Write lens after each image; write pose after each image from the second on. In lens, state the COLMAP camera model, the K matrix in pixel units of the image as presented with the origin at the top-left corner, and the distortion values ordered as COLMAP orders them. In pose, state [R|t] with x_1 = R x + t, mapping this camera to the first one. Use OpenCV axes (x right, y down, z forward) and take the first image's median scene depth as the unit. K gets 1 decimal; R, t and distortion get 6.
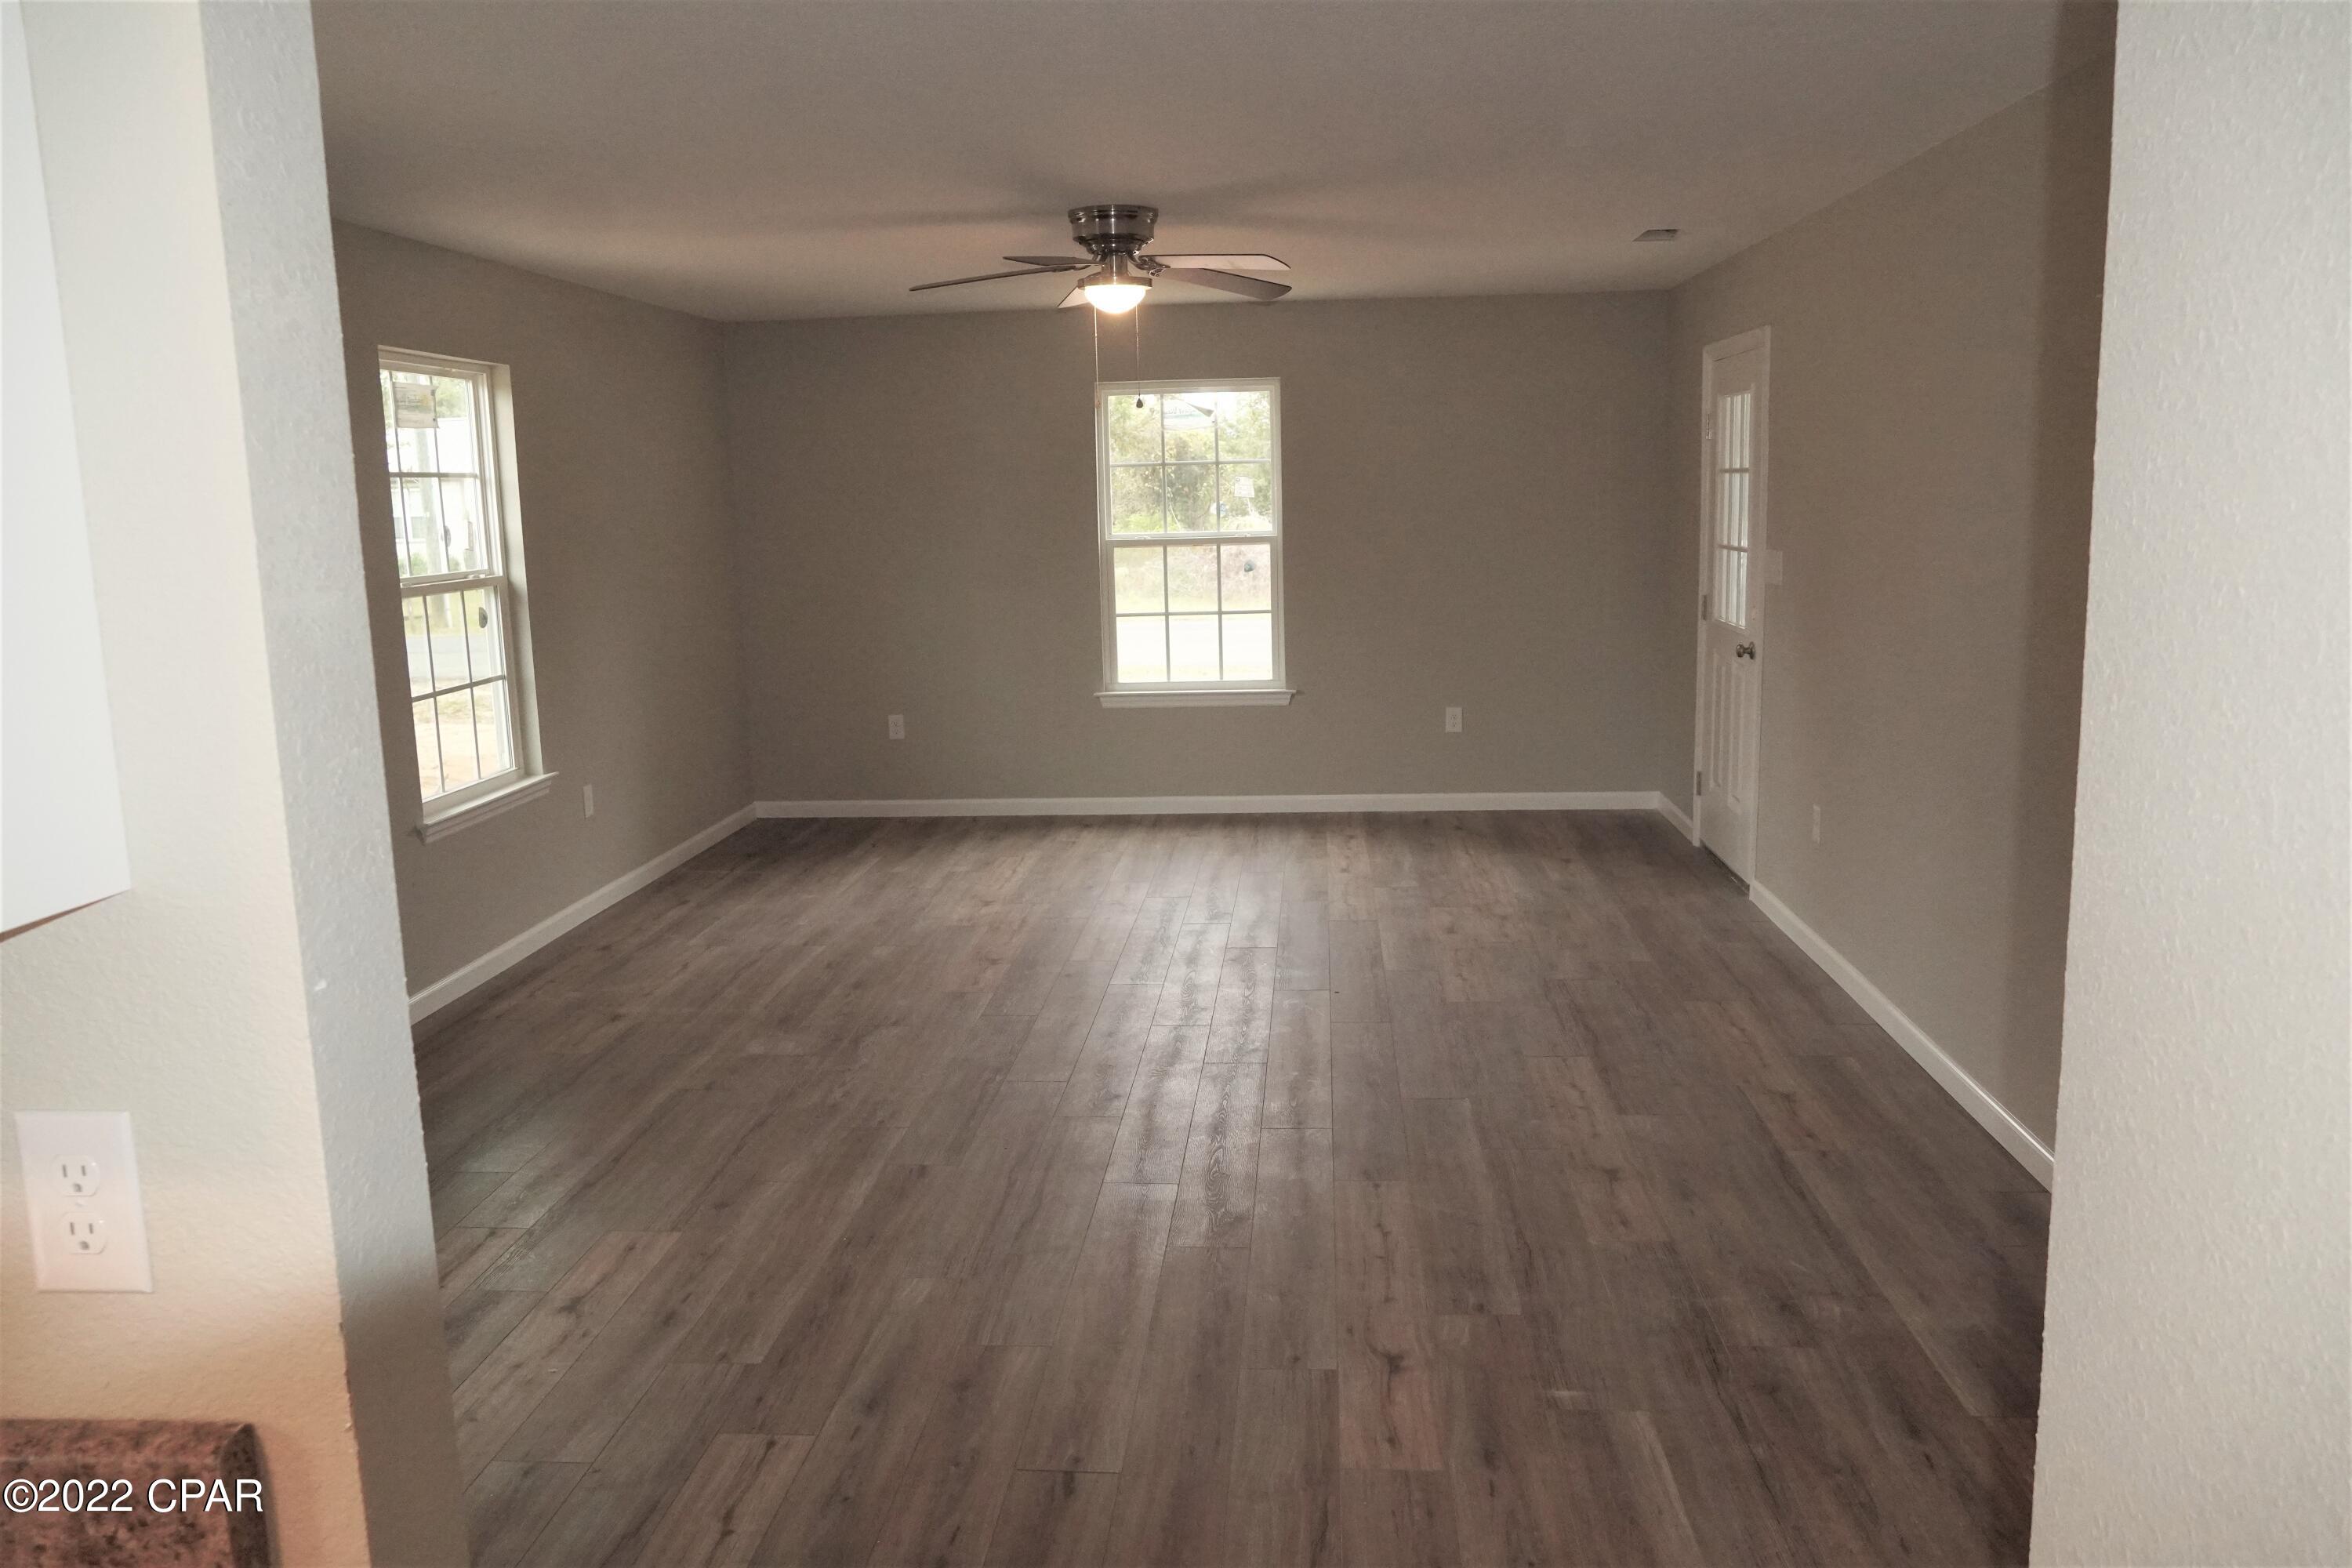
lens RADIAL K [[1768.6, 0, 1176.0], [0, 1768.6, 784.0], [0, 0, 1]] dist [-0.049867, 0.078785]
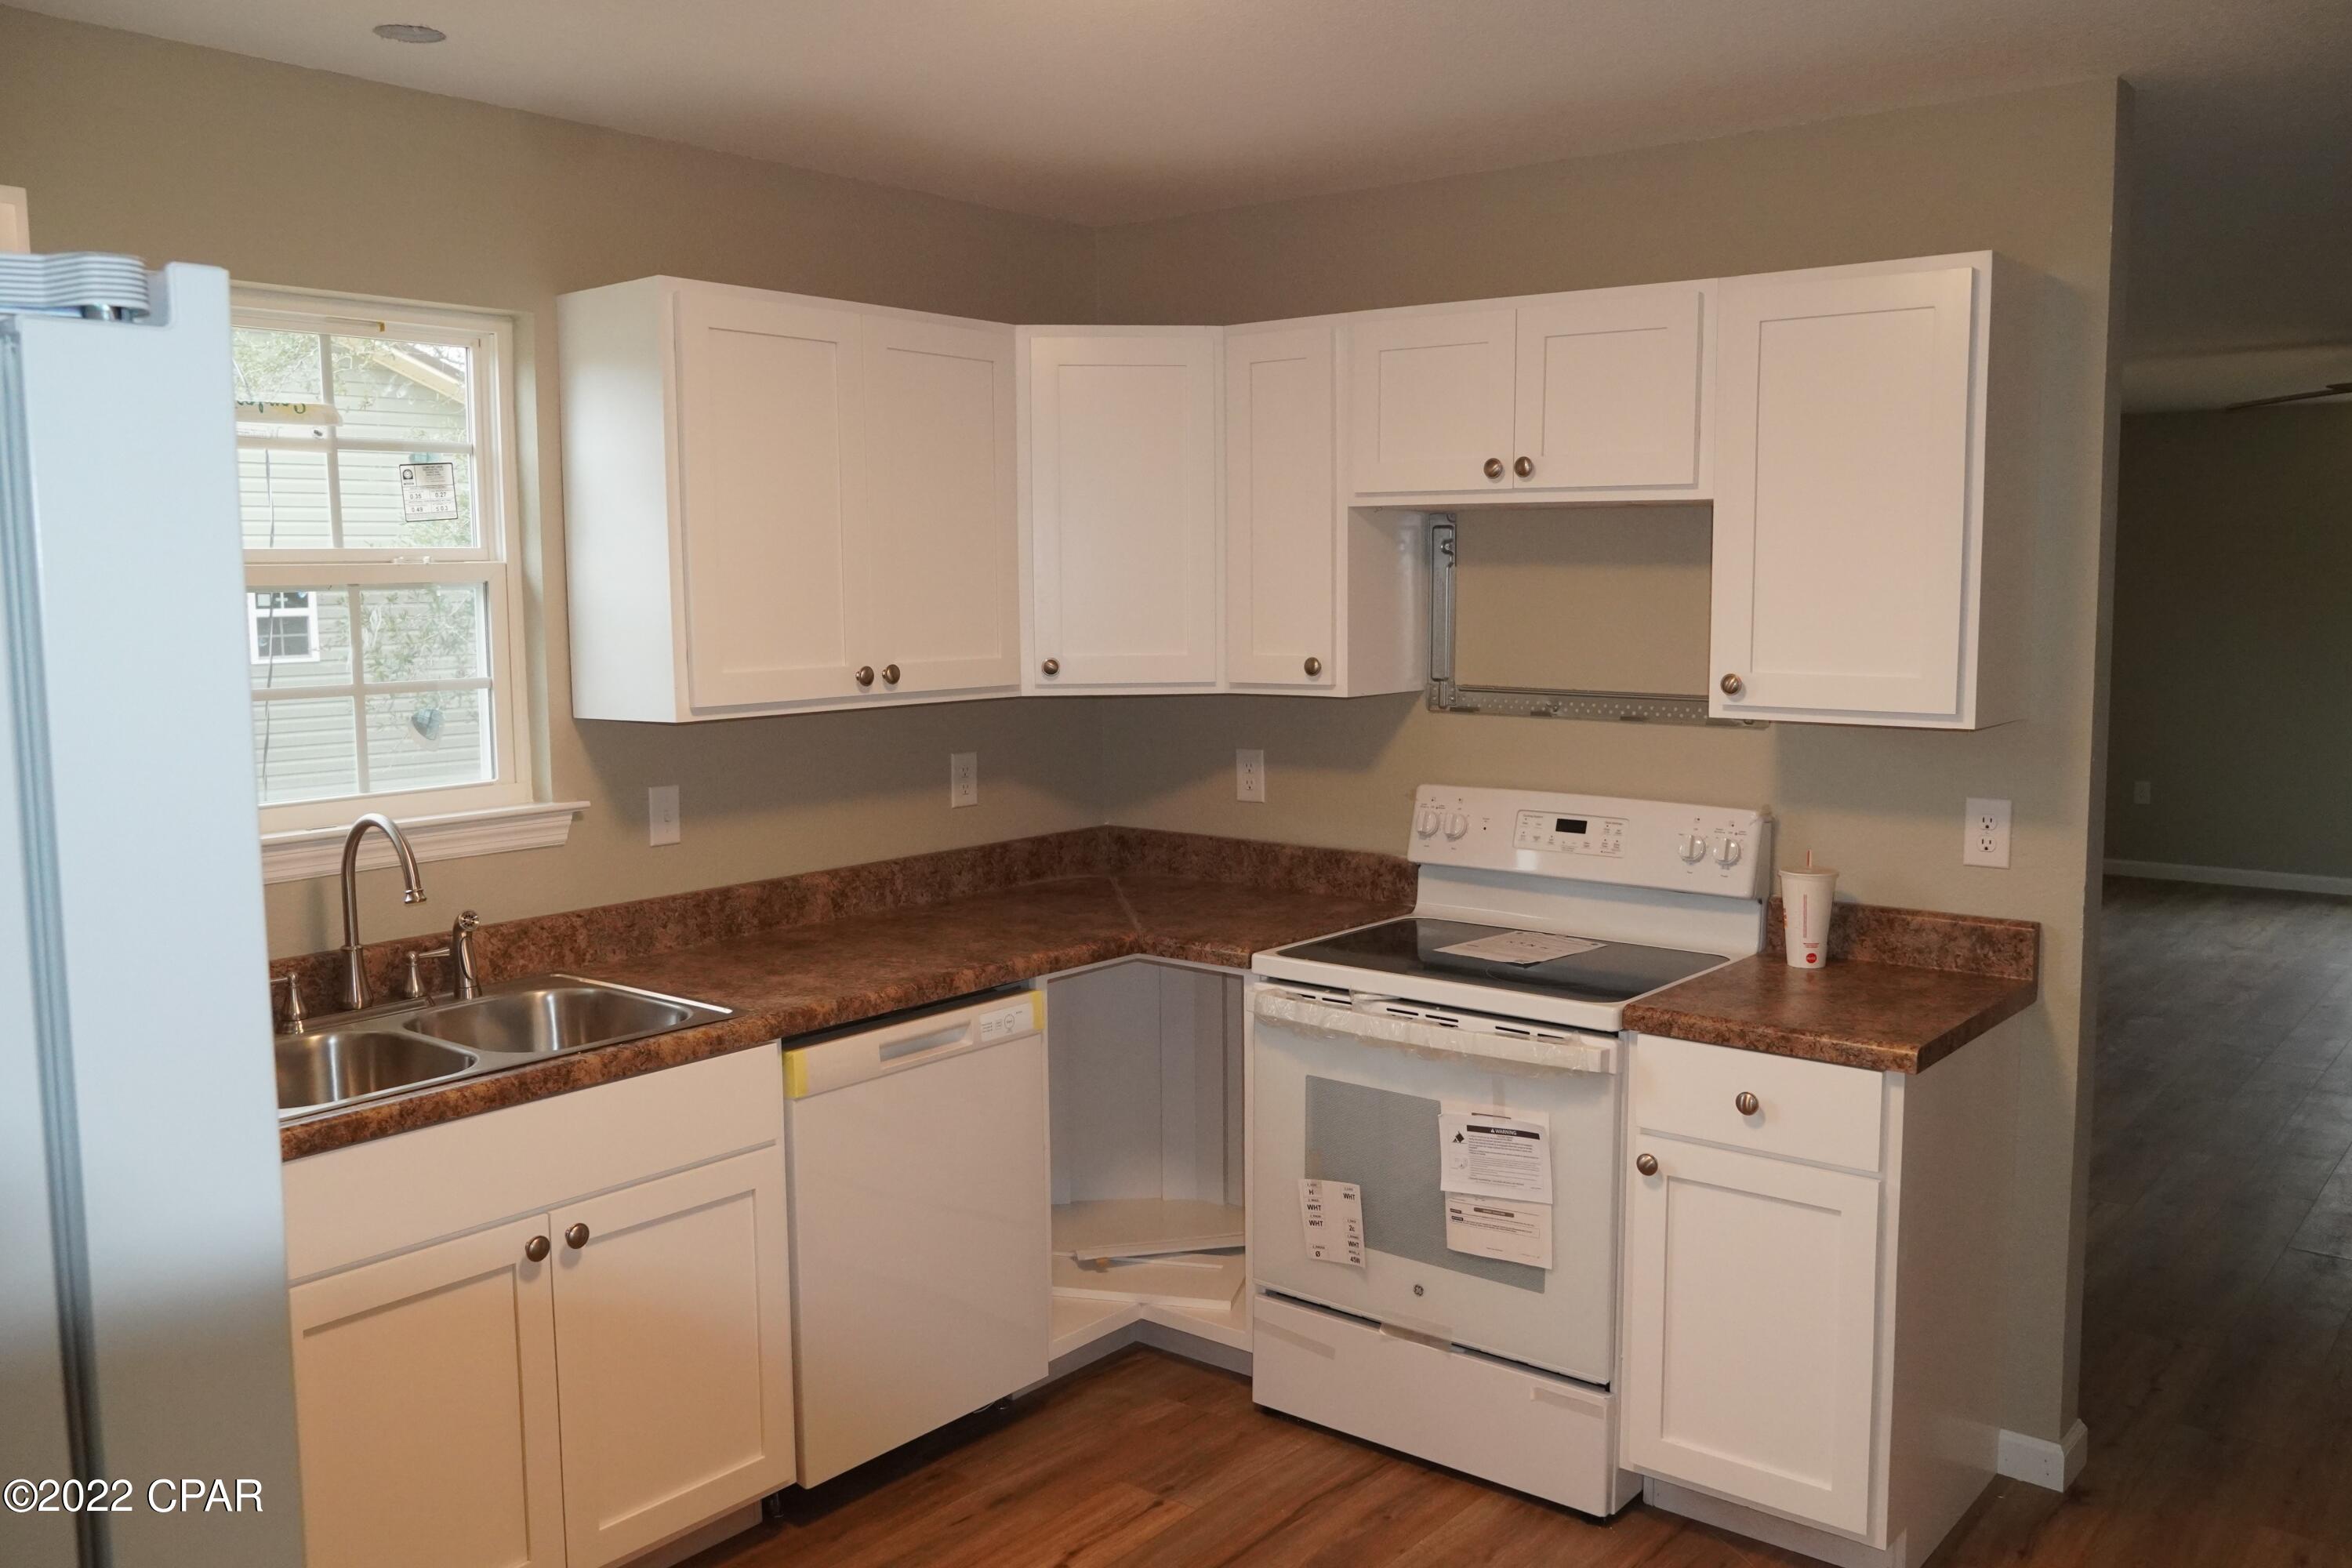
lens RADIAL K [[1851.4, 0, 1179.2], [0, 1851.4, 778.2], [0, 0, 1]] dist [-0.047726, 0.054966]
pose [[0.818543, 0.083680, -0.568318, -0.007444], [-0.111806, 0.993621, -0.014732, 0.066446], [0.563459, 0.075600, 0.822677, -0.403876]]
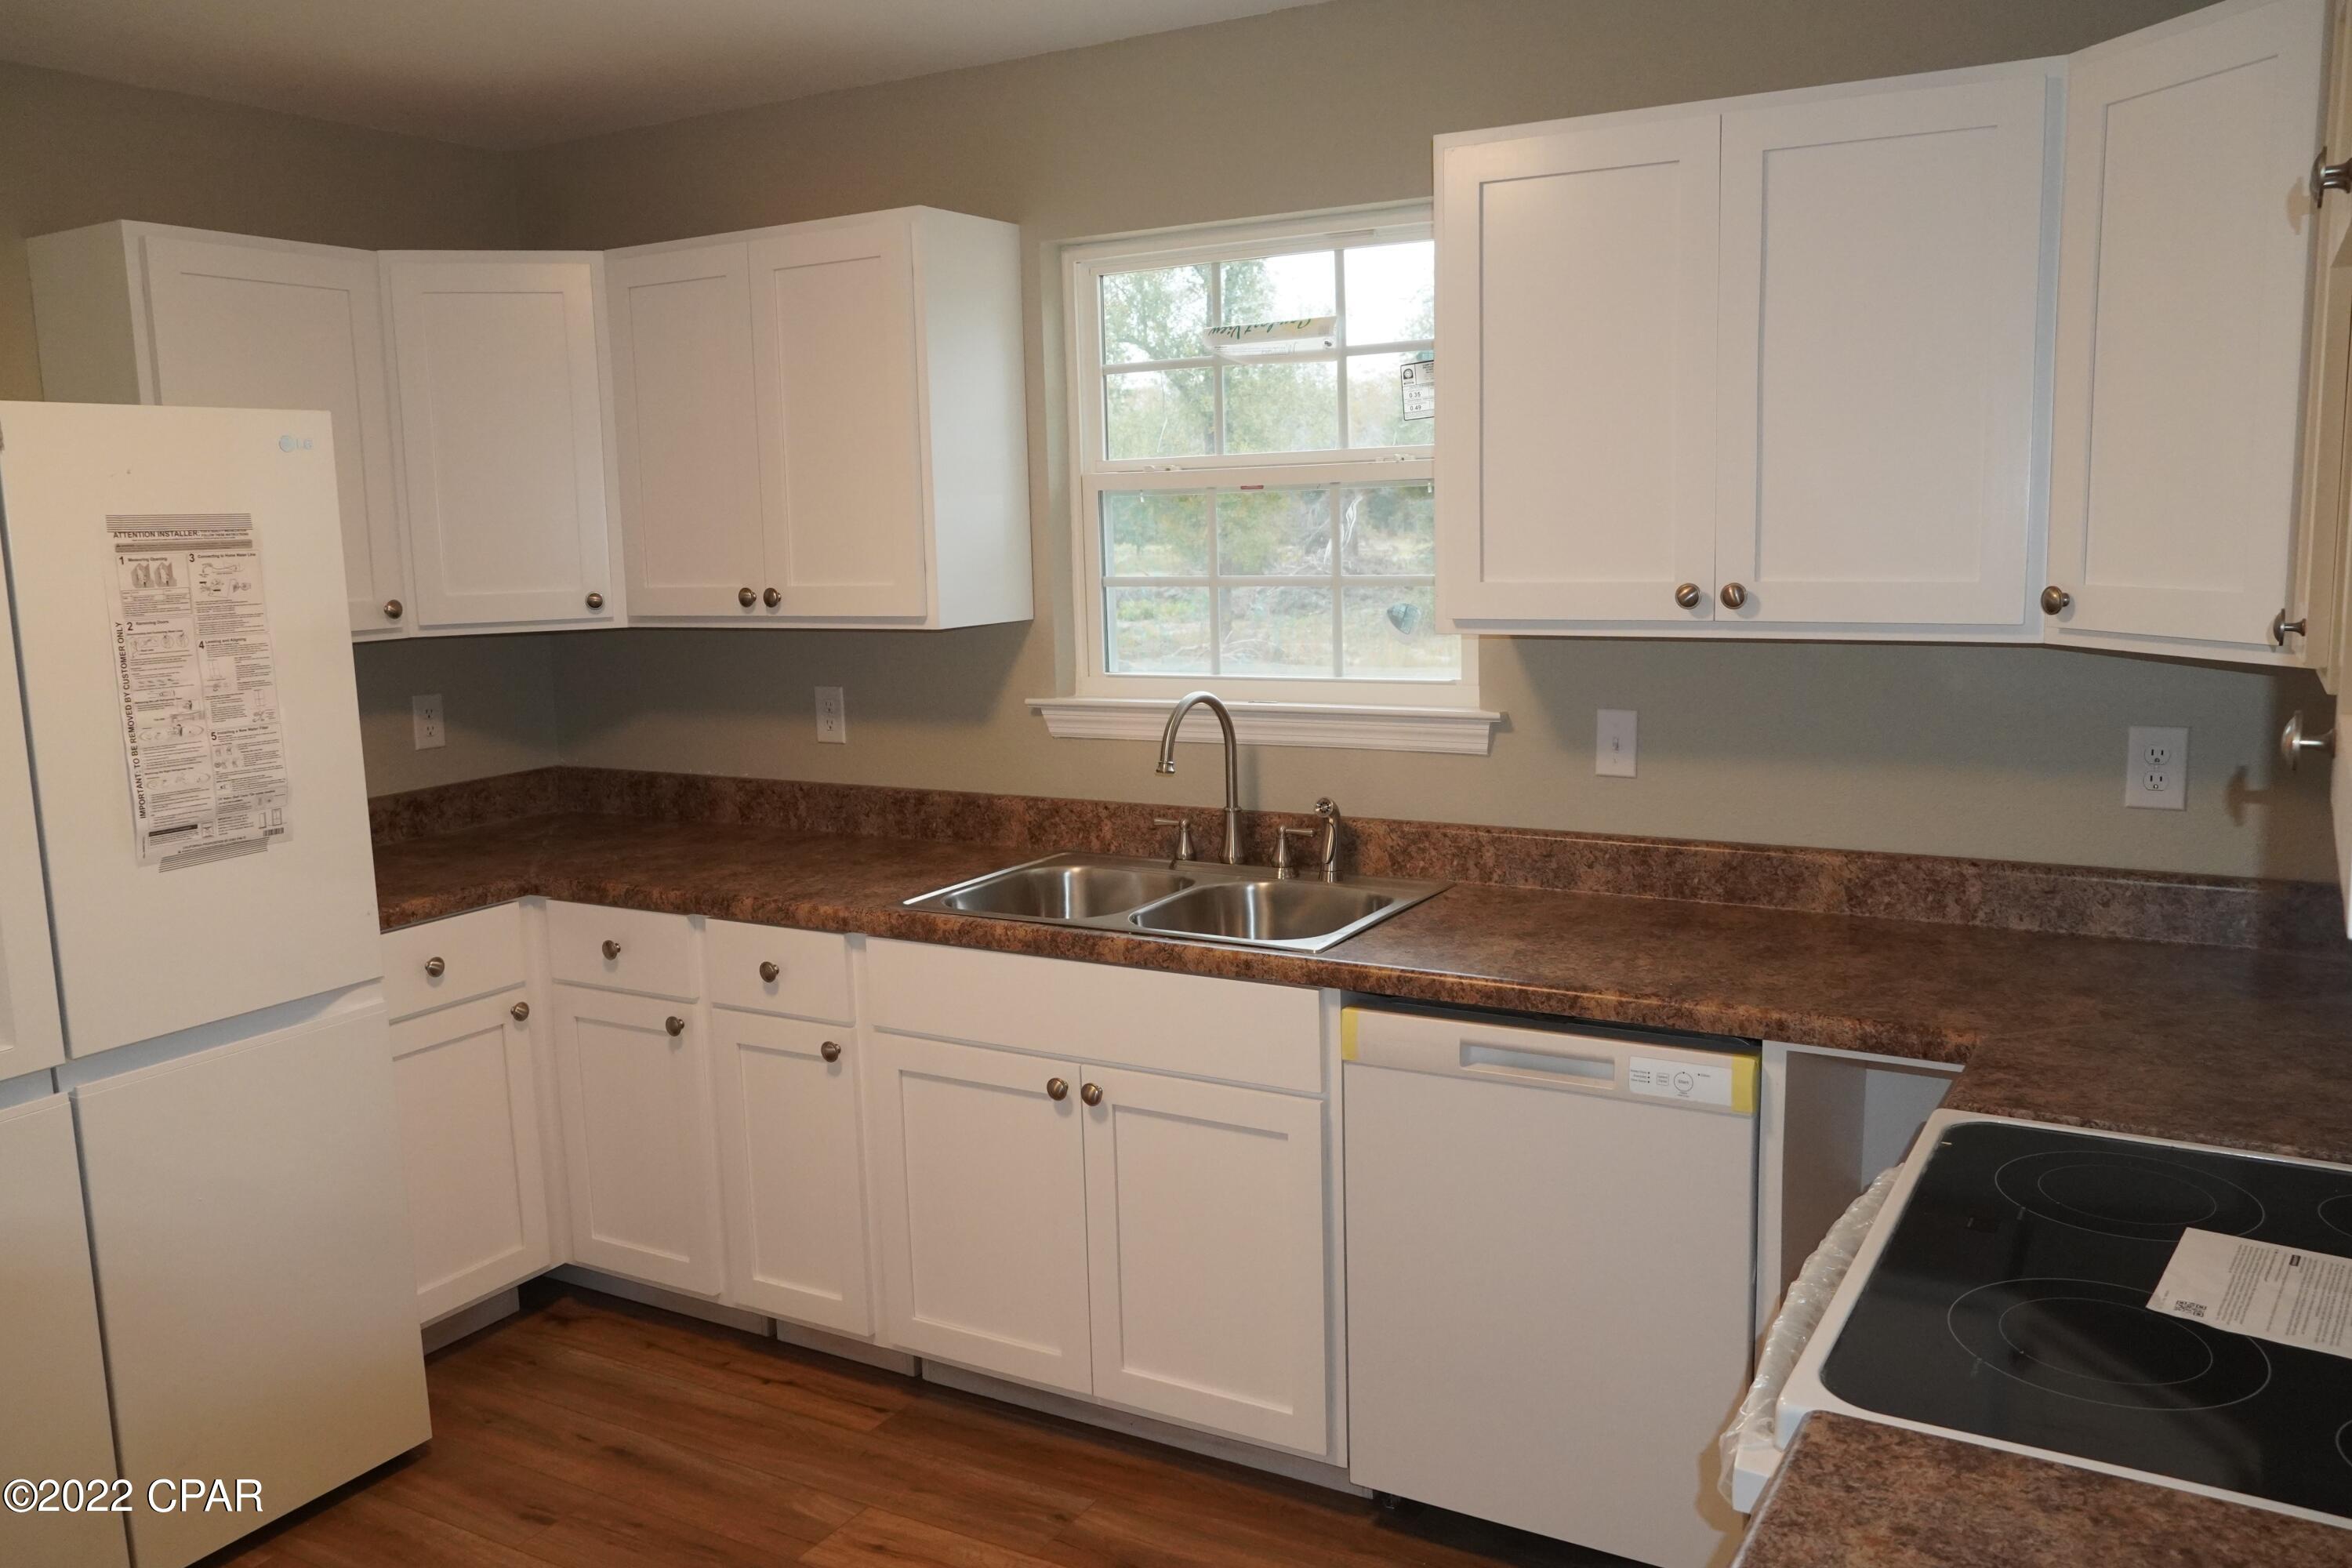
lens RADIAL K [[1851.4, 0, 1179.2], [0, 1851.4, 778.2], [0, 0, 1]] dist [-0.047726, 0.054966]
pose [[-0.438156, 0.176854, -0.881330, 0.038090], [-0.107532, 0.963102, 0.246723, -0.023978], [0.892444, 0.202875, -0.402971, 0.132850]]
